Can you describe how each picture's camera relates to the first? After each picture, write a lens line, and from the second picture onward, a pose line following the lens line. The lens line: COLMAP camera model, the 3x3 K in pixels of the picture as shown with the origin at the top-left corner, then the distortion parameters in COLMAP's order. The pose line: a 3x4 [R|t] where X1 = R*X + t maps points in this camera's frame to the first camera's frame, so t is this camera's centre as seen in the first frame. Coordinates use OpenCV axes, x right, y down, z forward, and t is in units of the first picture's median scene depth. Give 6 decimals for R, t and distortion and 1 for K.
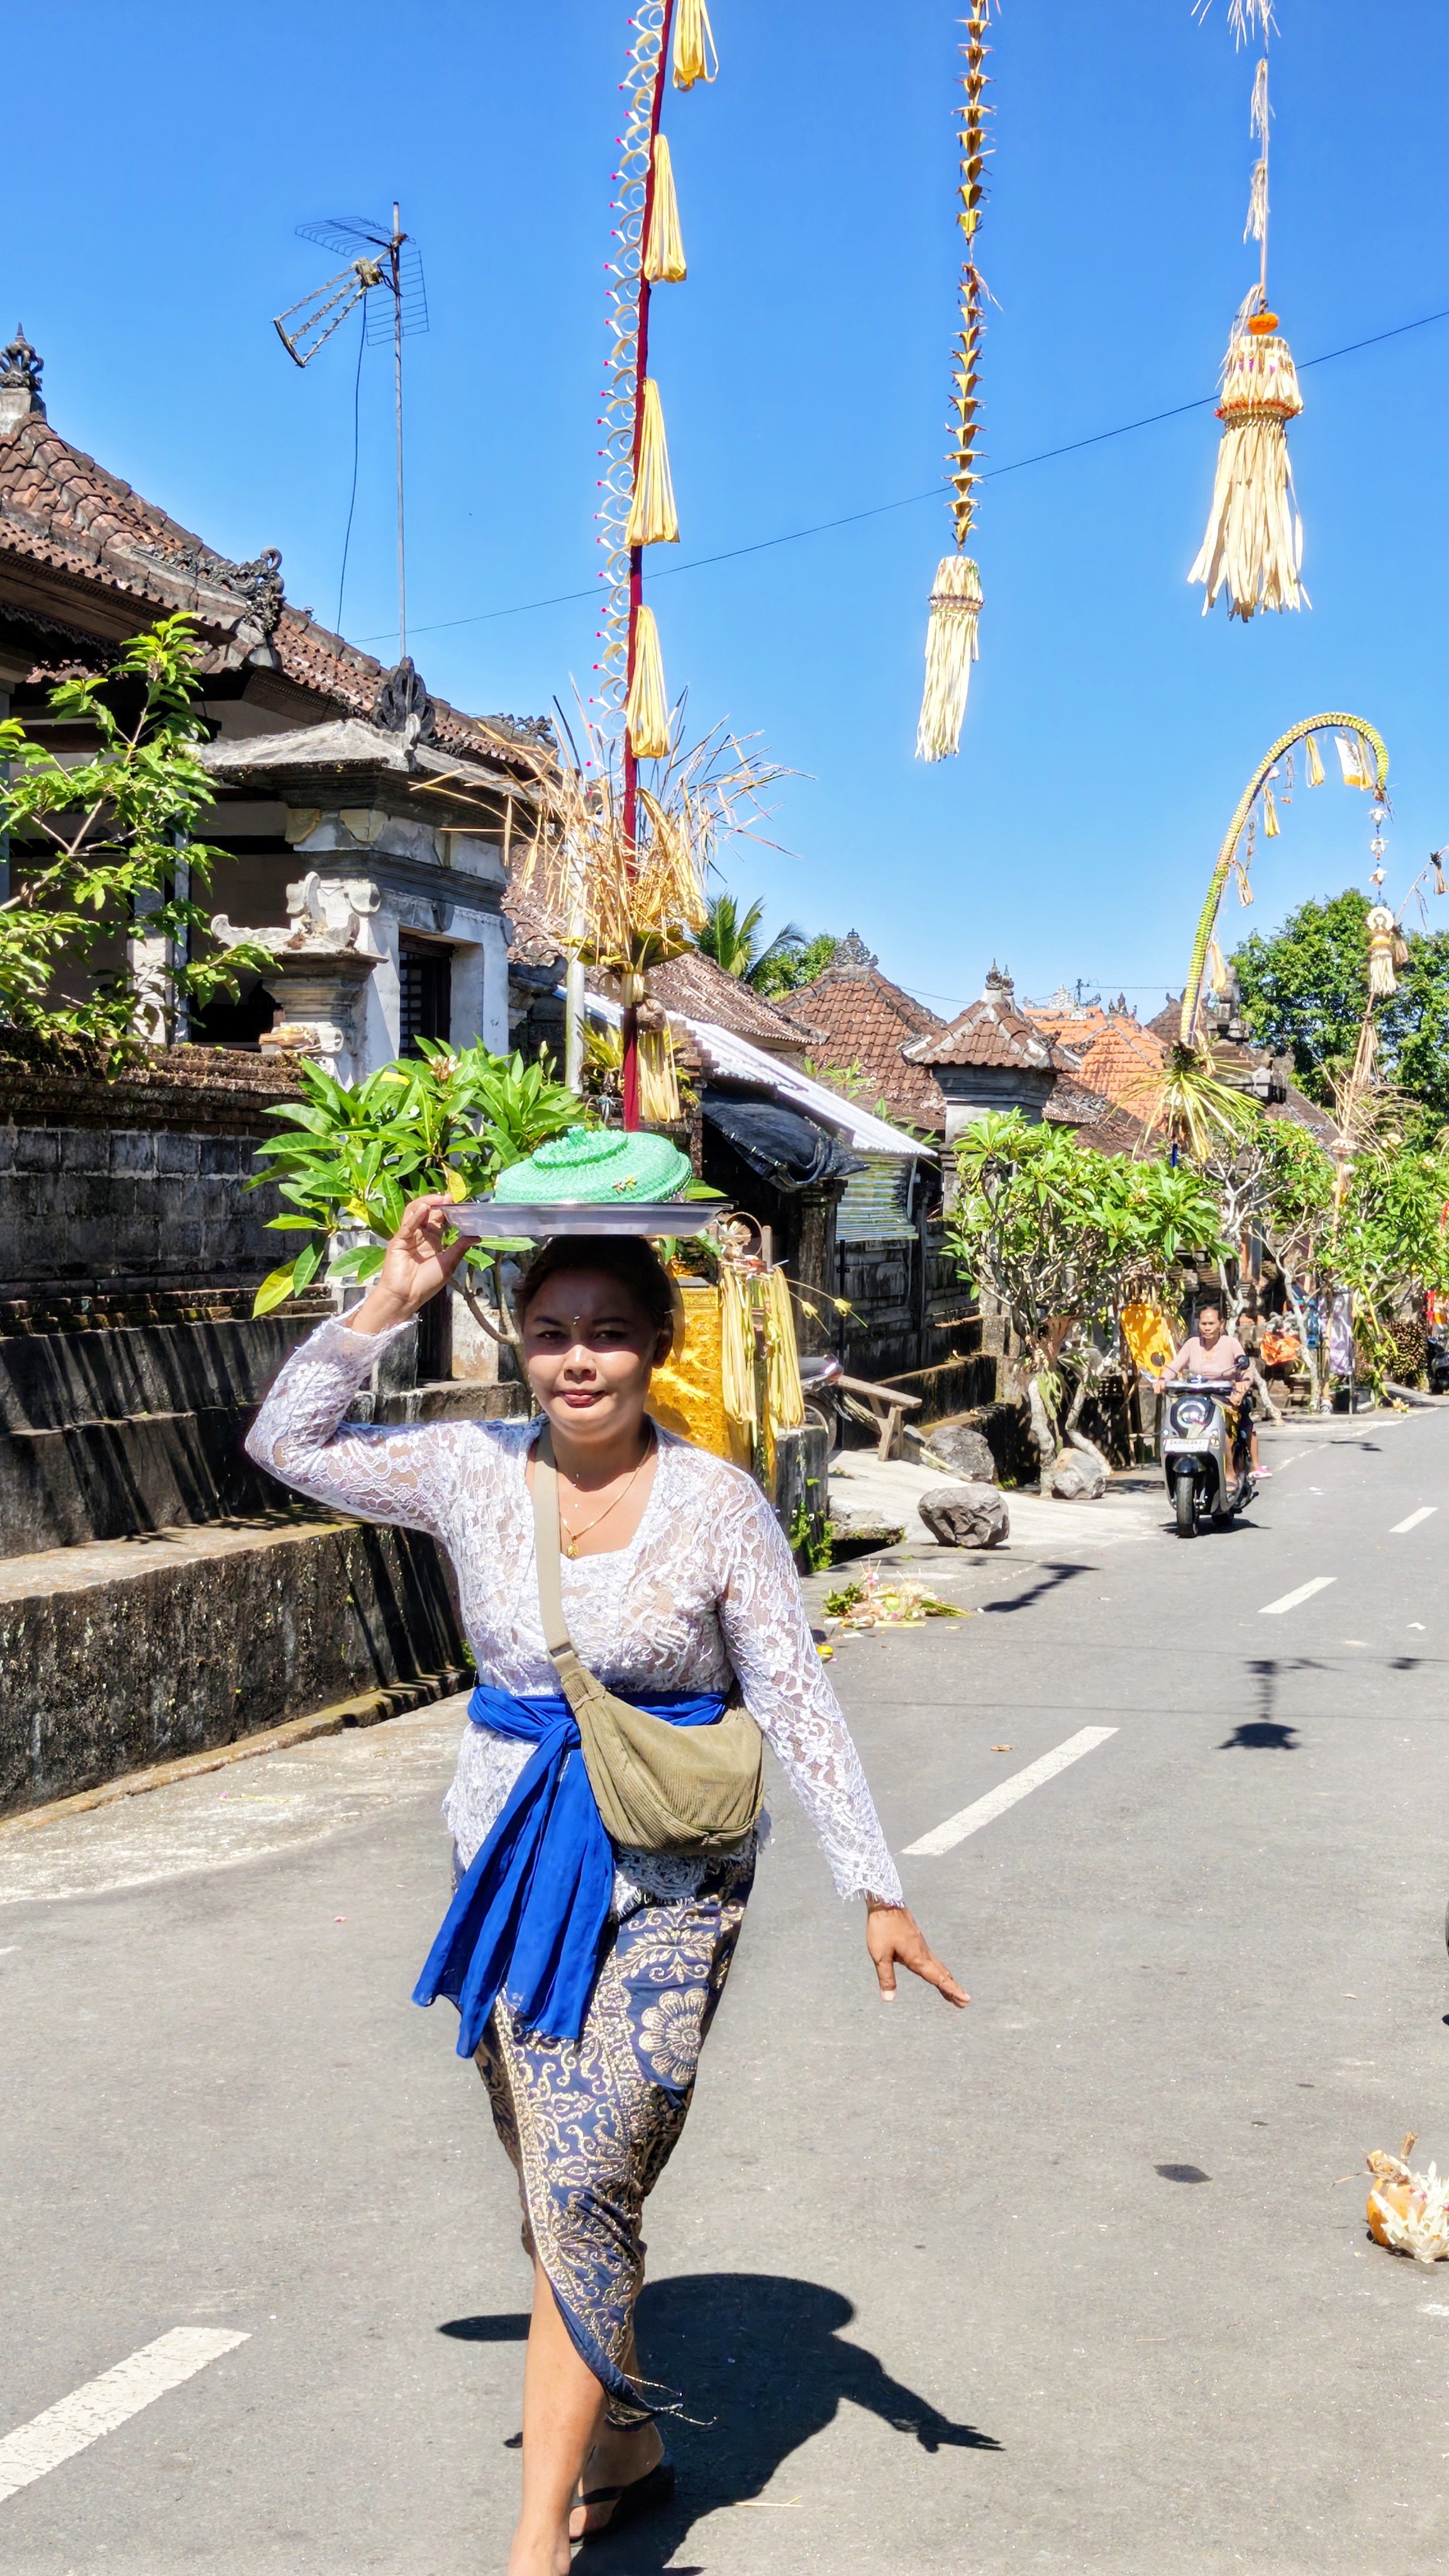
lens RADIAL K [[3371.8, 0, 618.0], [0, 3371.8, 1274.3], [0, 0, 1]] dist [0.128945, -0.675913]
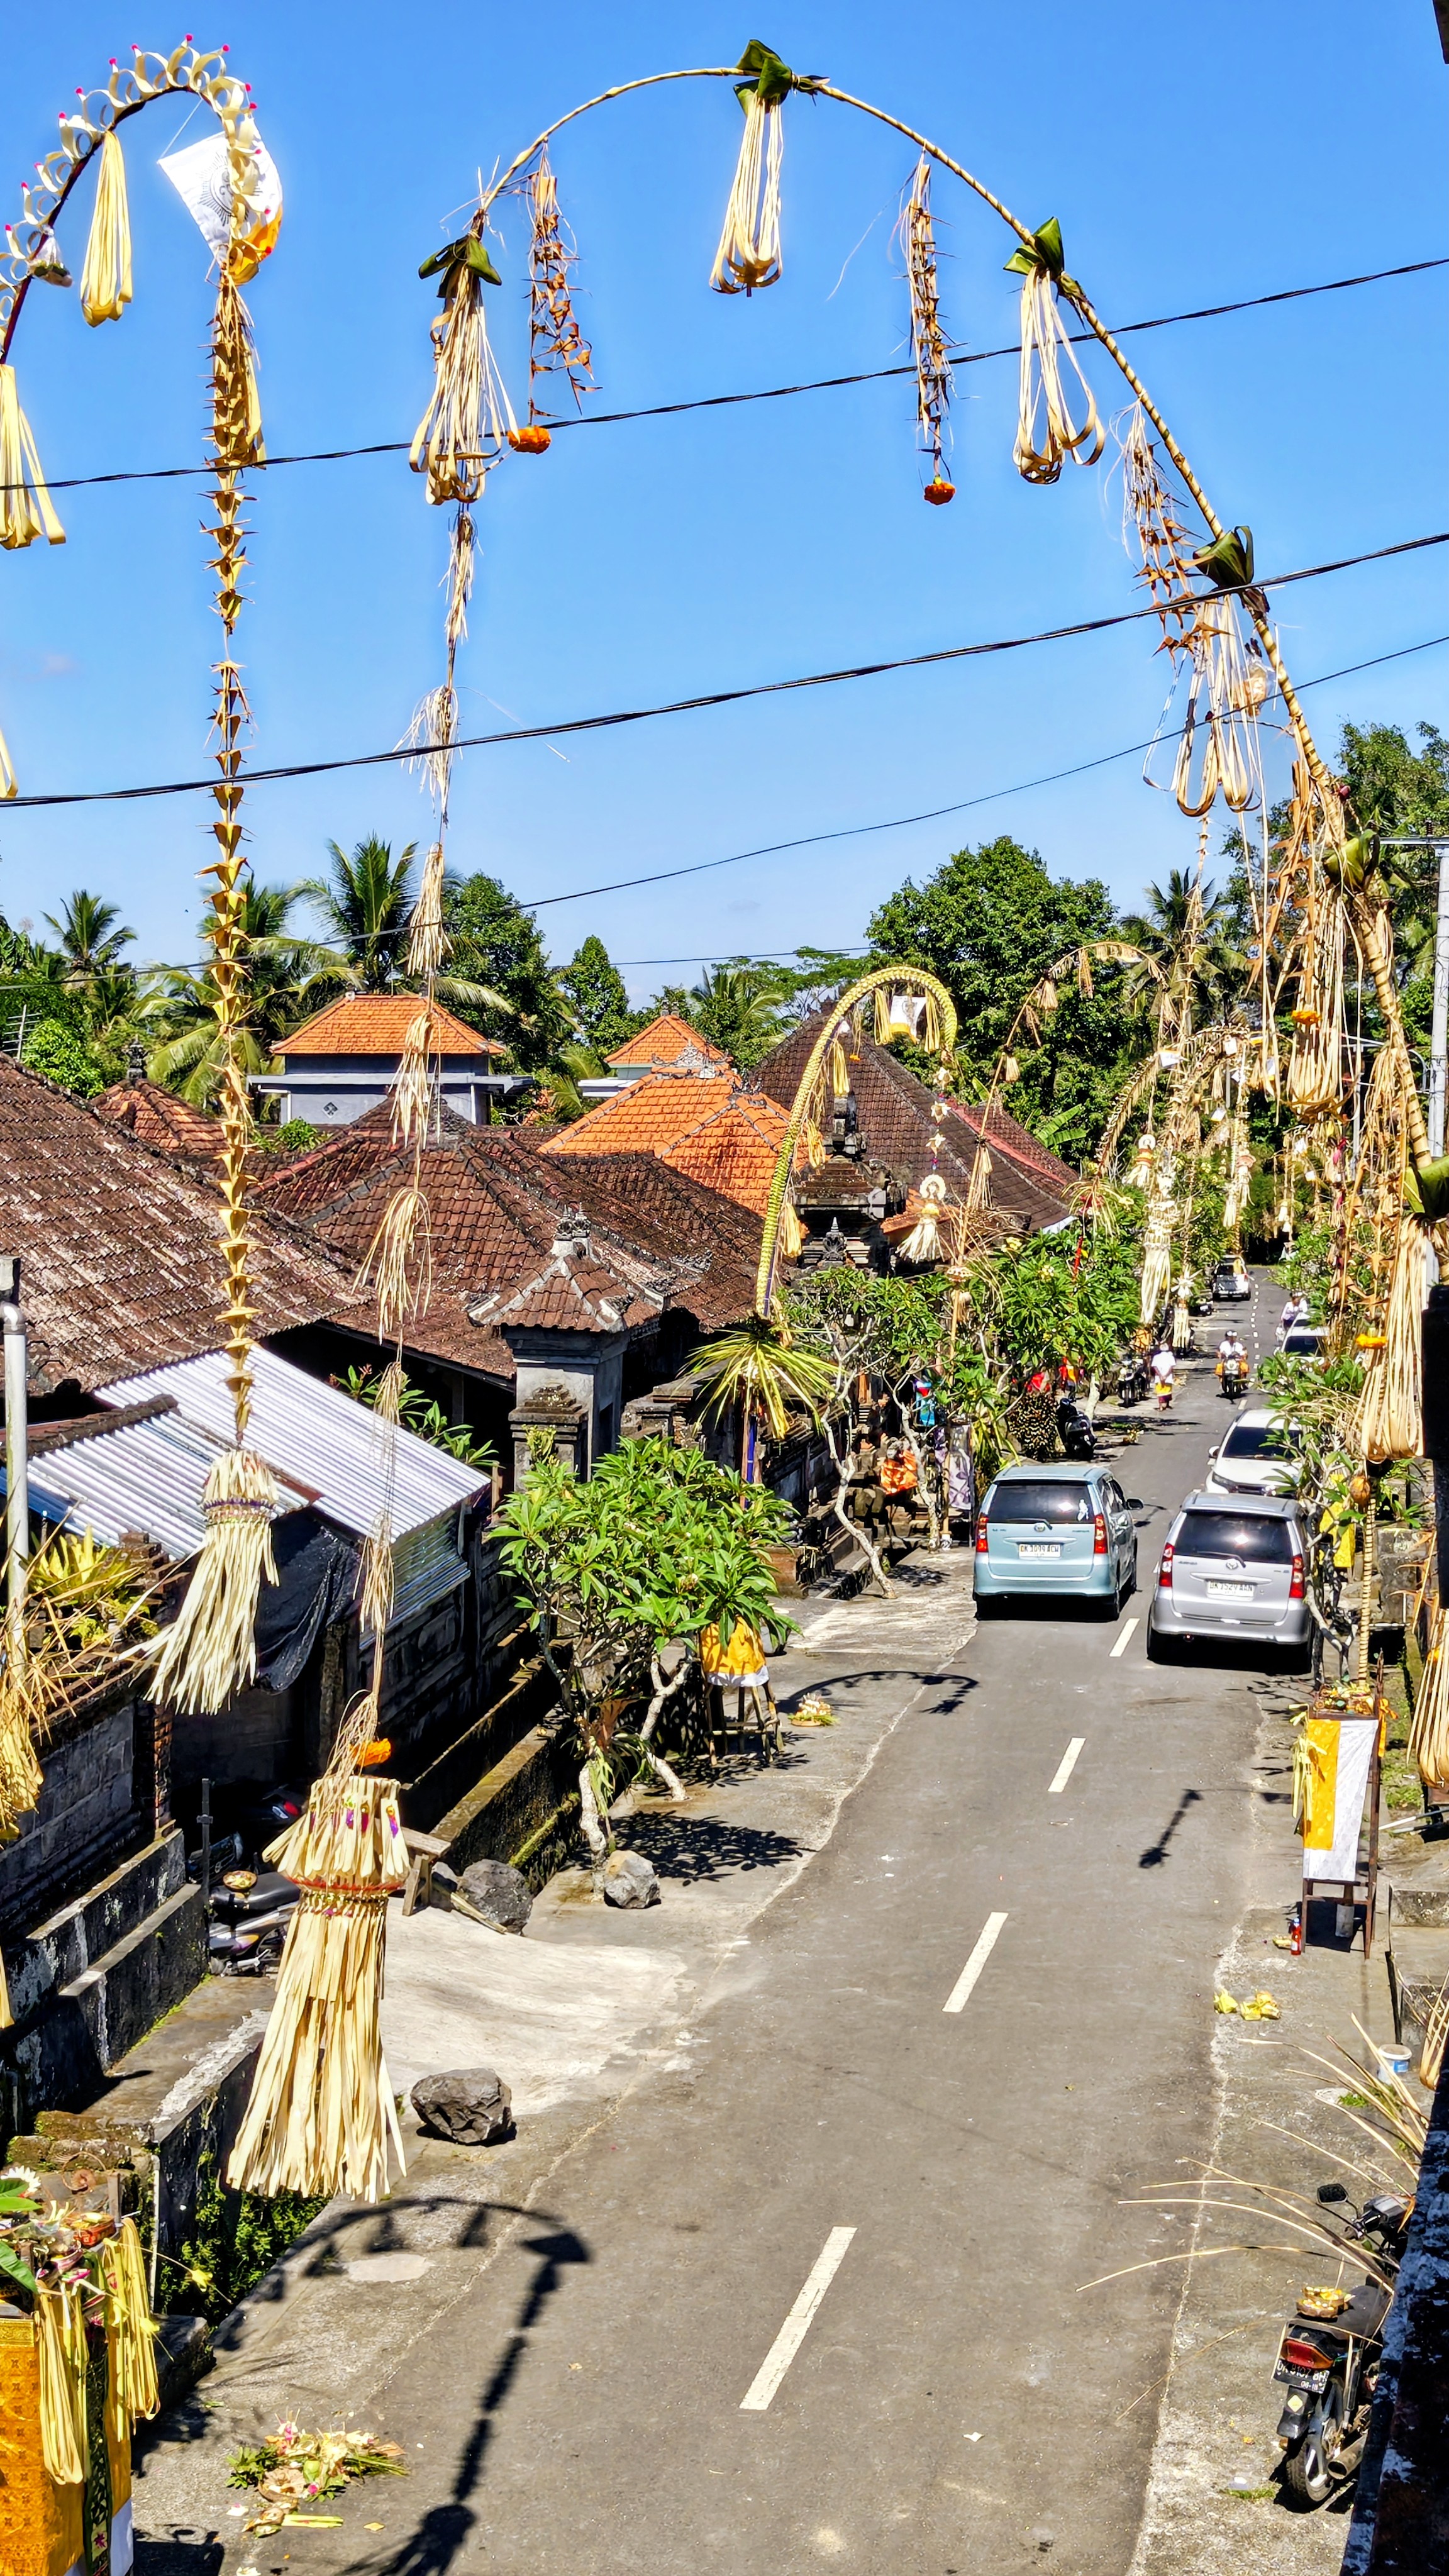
lens RADIAL K [[3403.2, 0, 667.7], [0, 3403.2, 1342.3], [0, 0, 1]] dist [0.134962, -0.539454]
pose [[0.993568, -0.021381, 0.111200, 0.040476], [0.017064, 0.999069, 0.039630, -0.111880], [-0.111943, -0.037478, 0.993008, 0.067150]]
